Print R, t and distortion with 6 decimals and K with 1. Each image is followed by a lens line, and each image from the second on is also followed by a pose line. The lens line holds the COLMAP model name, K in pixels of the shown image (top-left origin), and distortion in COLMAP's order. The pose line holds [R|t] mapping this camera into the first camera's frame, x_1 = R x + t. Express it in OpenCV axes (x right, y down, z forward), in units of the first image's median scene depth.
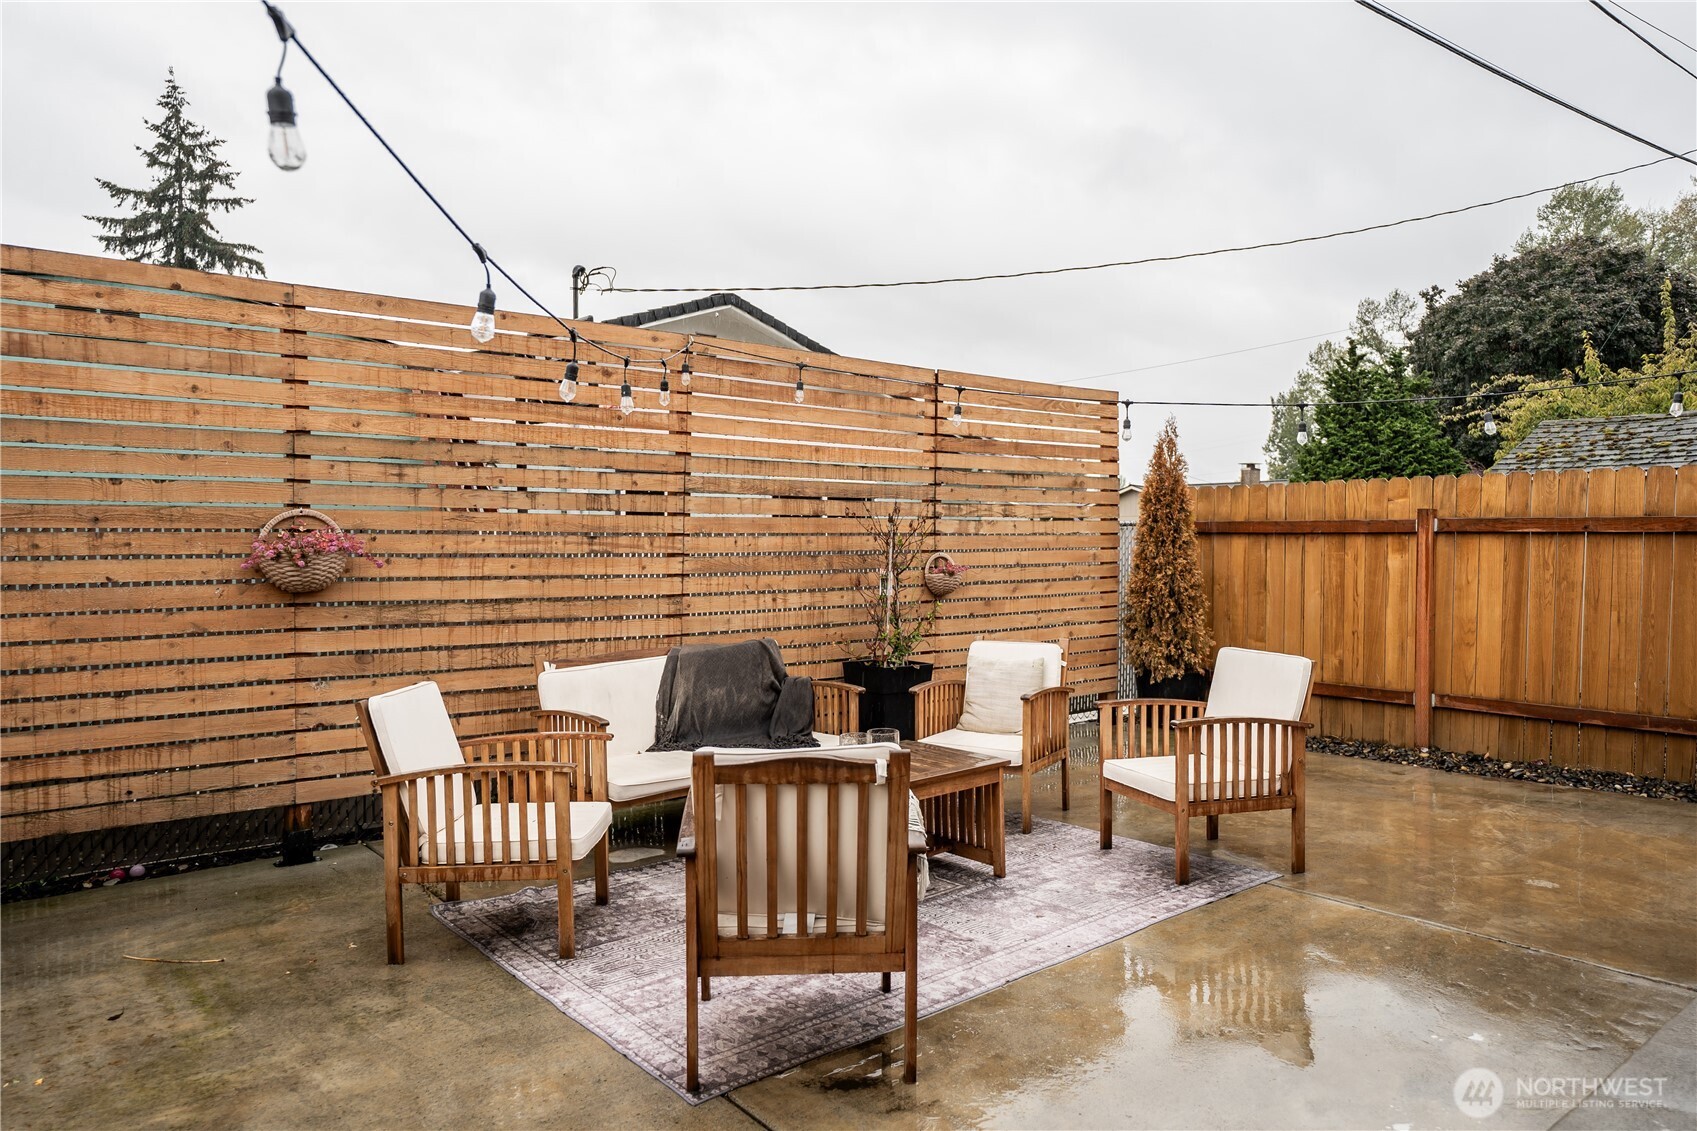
lens RADIAL K [[1081.8, 0, 848.8], [0, 1081.8, 572.9], [0, 0, 1]] dist [0.006150, 0.000925]
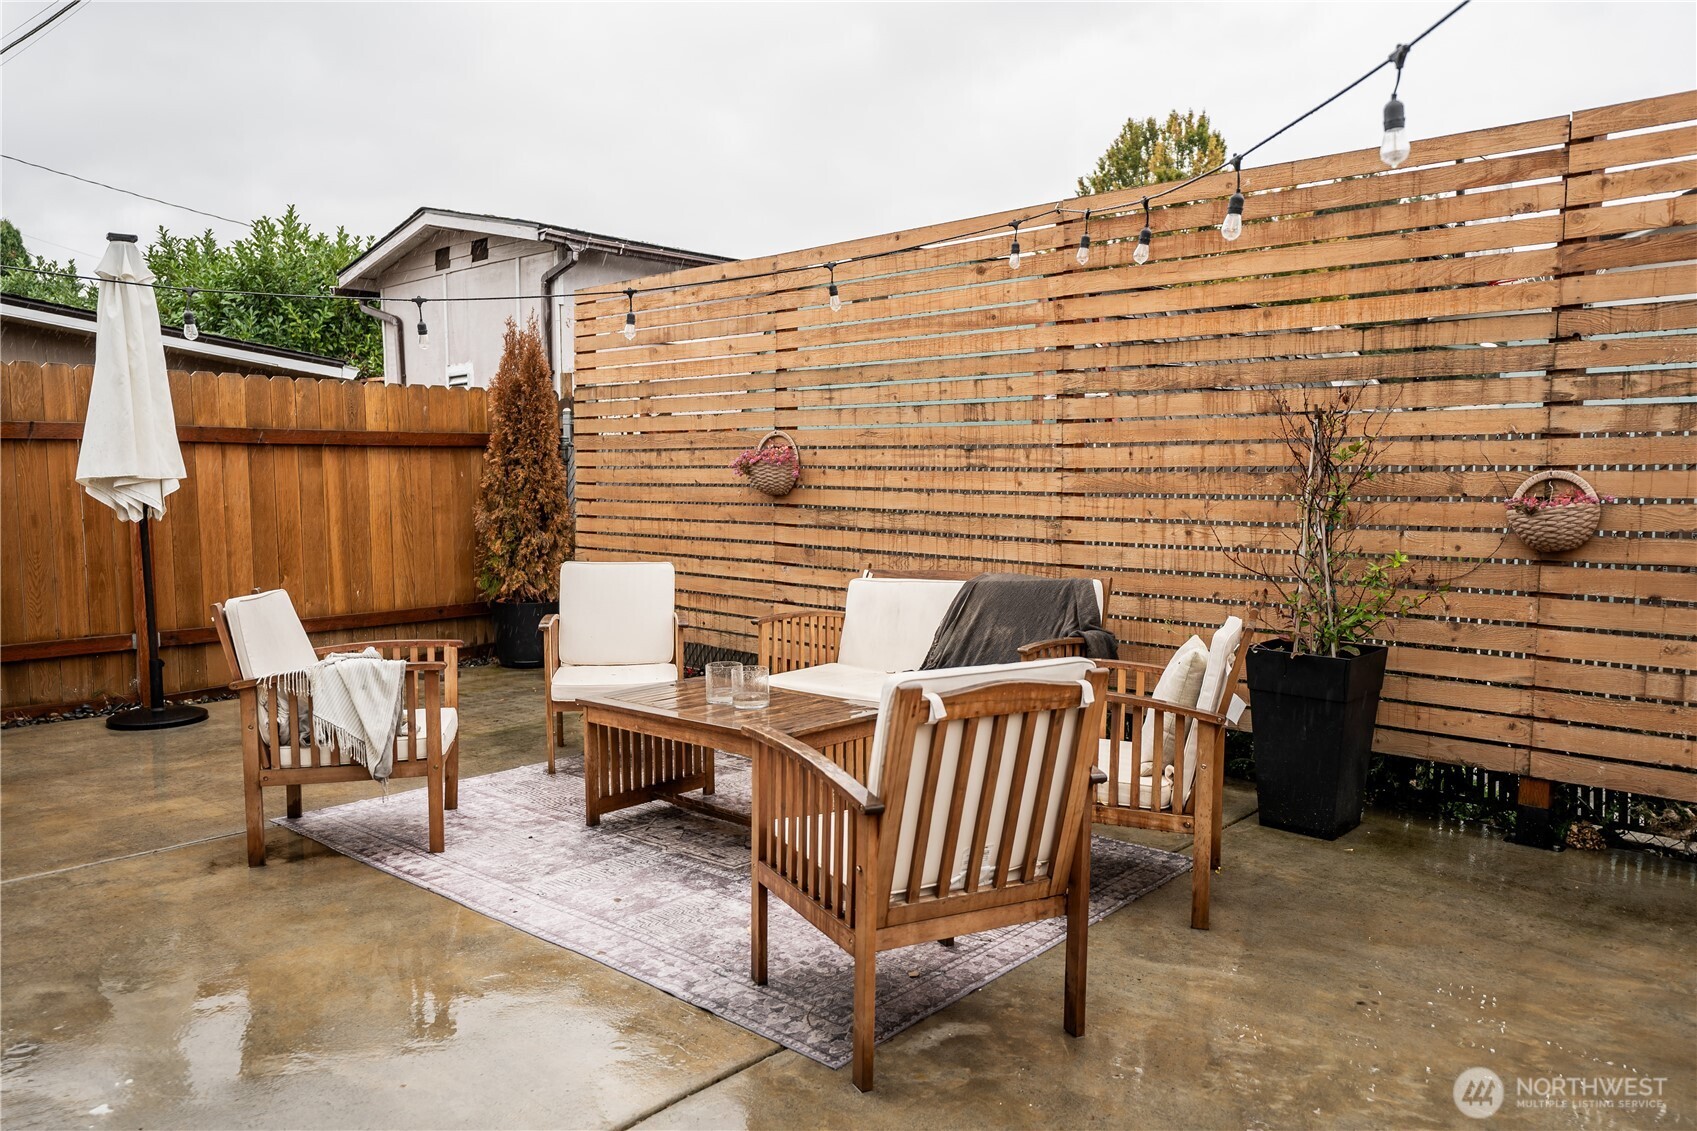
lens RADIAL K [[1142.3, 0, 811.7], [0, 1142.3, 565.2], [0, 0, 1]] dist [0.028537, -0.003326]
pose [[0.166701, 0.085132, -0.982326, 0.749765], [-0.030866, 0.996228, 0.081099, -0.009706], [0.985524, 0.016801, 0.168699, 0.716339]]
